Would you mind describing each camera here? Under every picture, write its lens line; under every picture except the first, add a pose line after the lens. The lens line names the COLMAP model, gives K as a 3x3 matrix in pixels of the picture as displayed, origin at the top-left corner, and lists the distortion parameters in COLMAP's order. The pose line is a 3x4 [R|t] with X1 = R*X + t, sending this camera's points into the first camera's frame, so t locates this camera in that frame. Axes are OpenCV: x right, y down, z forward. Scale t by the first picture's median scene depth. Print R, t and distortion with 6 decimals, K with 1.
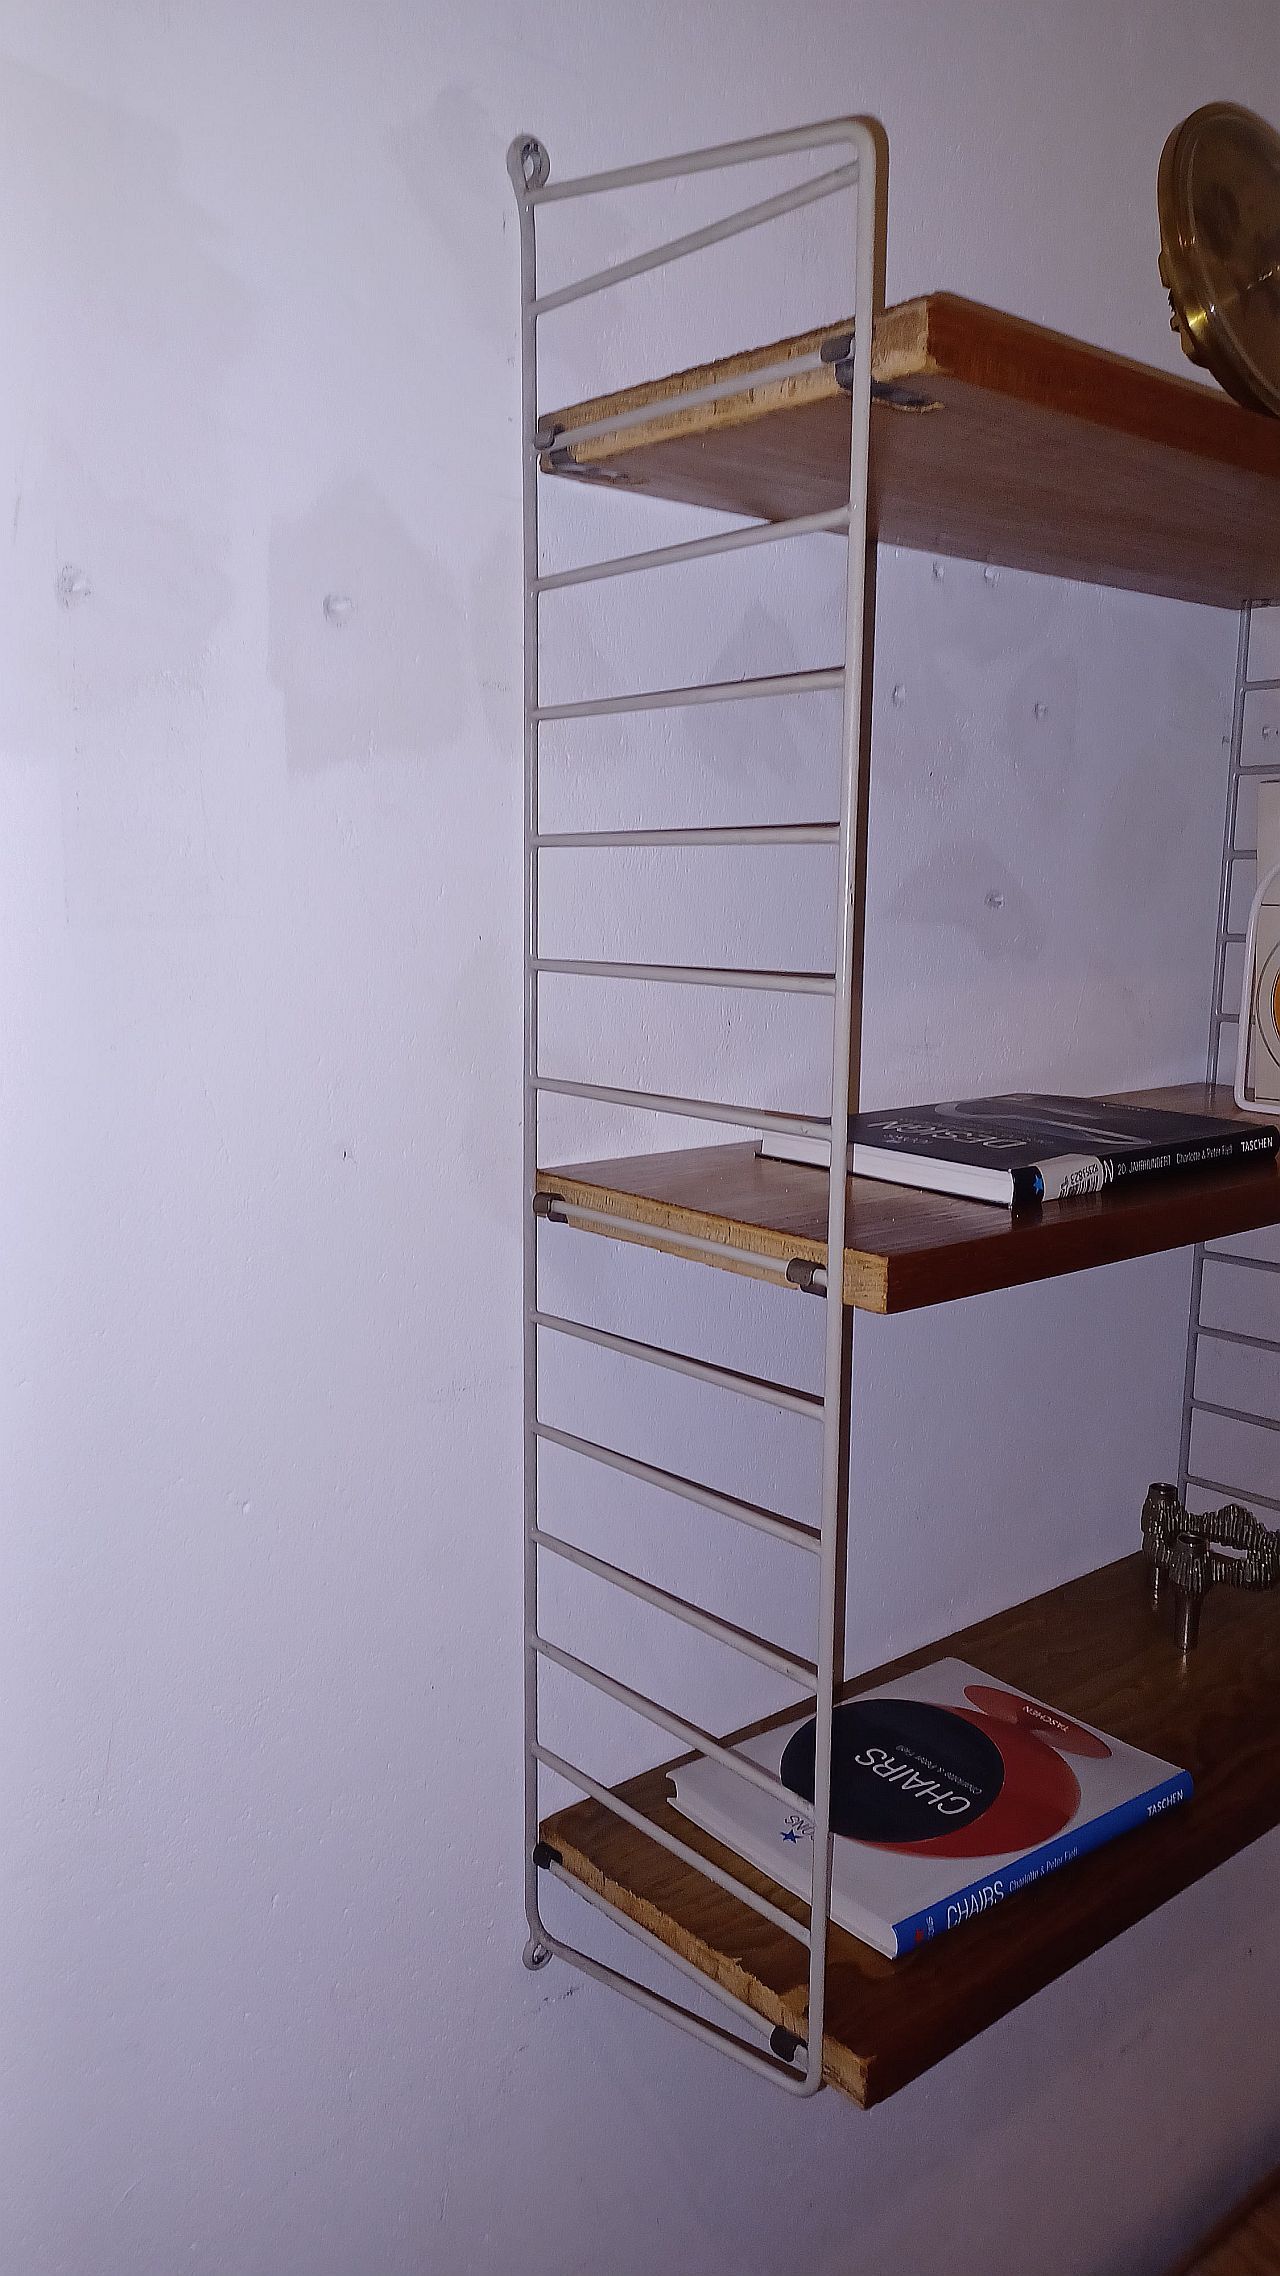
lens RADIAL K [[1663.3, 0, 640.0], [0, 1663.3, 1138.0], [0, 0, 1]] dist [0.083910, -0.097201]
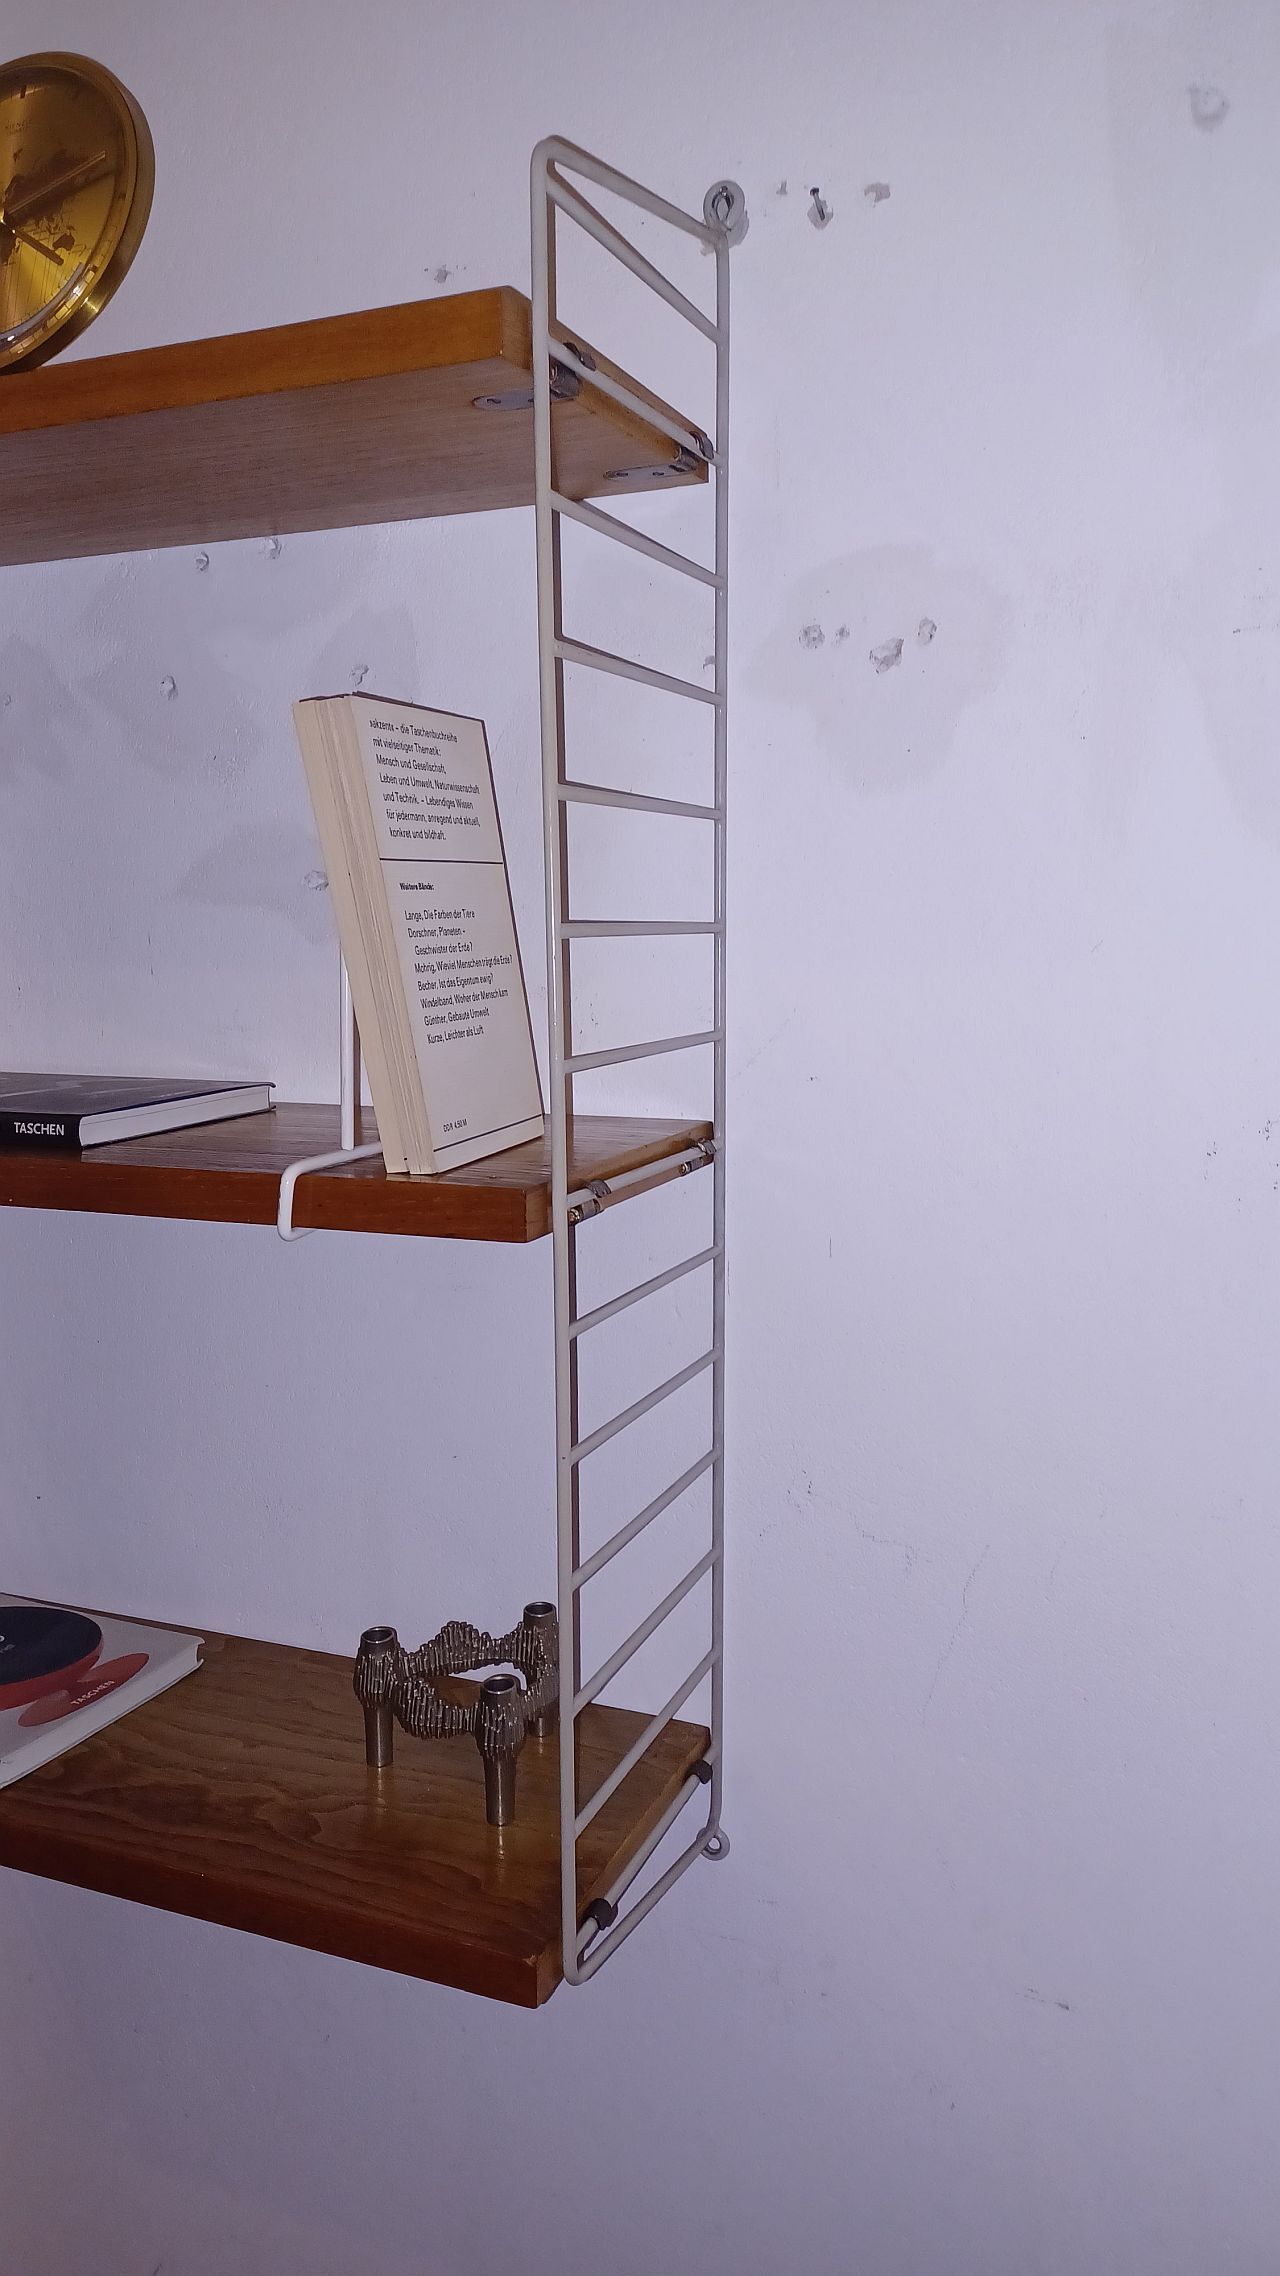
lens RADIAL K [[1663.3, 0, 640.0], [0, 1663.3, 1138.0], [0, 0, 1]] dist [0.083910, -0.097201]
pose [[0.439877, 0.103563, -0.892067, 1.548676], [-0.126874, 0.990532, 0.052433, -0.094934], [0.889051, 0.090116, 0.448852, 1.003237]]
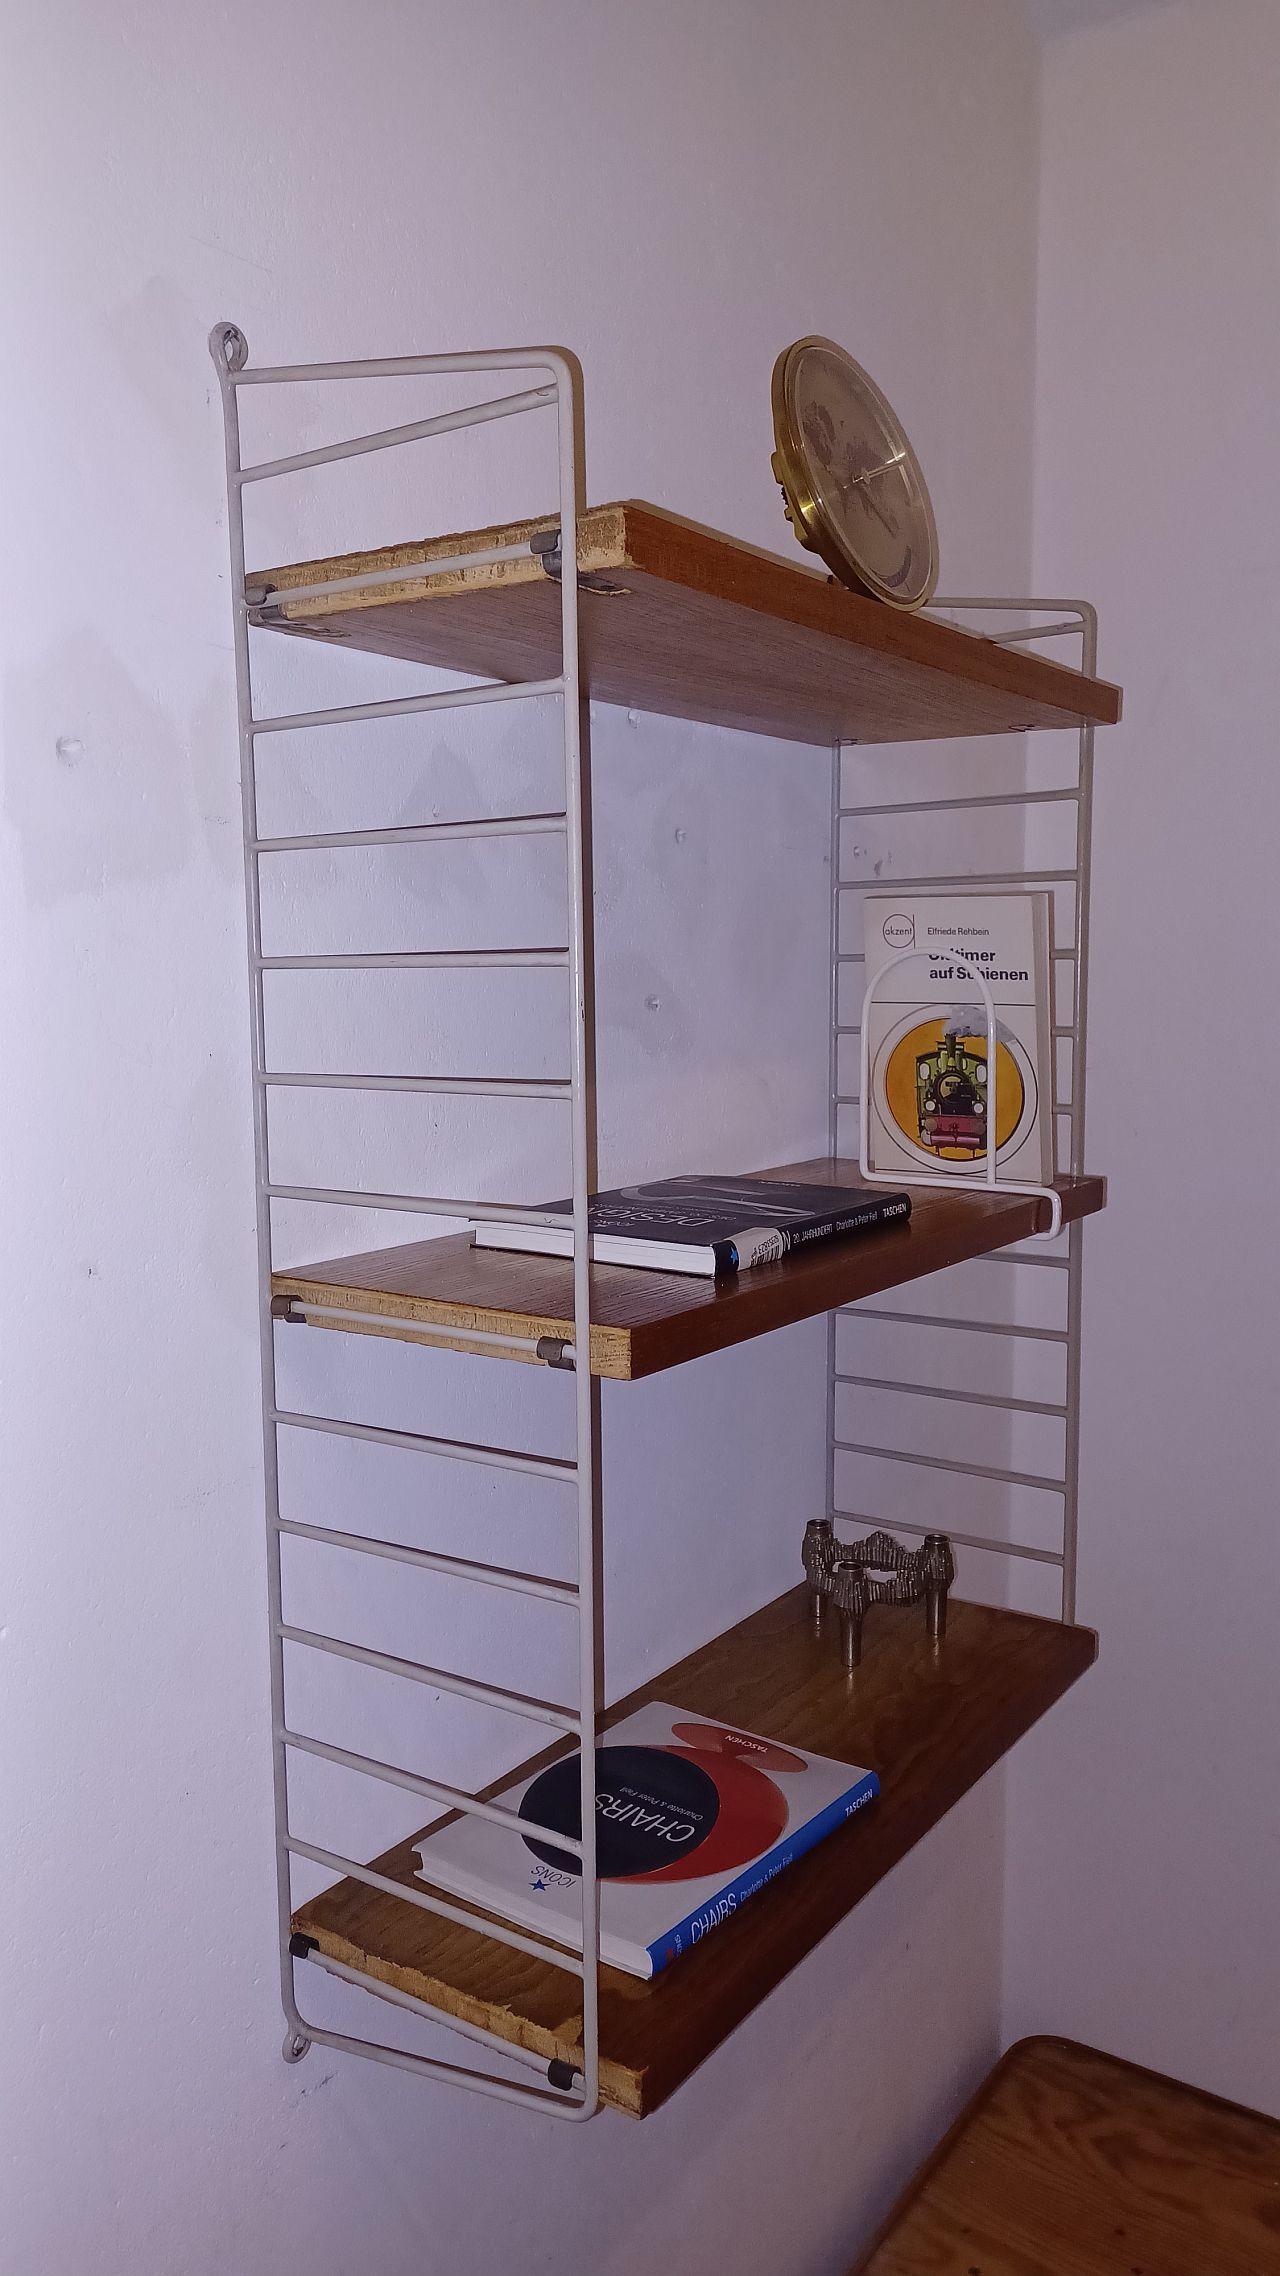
lens RADIAL K [[1651.1, 0, 640.0], [0, 1651.1, 1138.0], [0, 0, 1]] dist [0.092115, -0.098168]
pose [[0.967621, -0.046513, 0.248087, -0.097566], [0.059605, 0.997183, -0.045522, -0.004942], [-0.245271, 0.058836, 0.967668, -0.075730]]
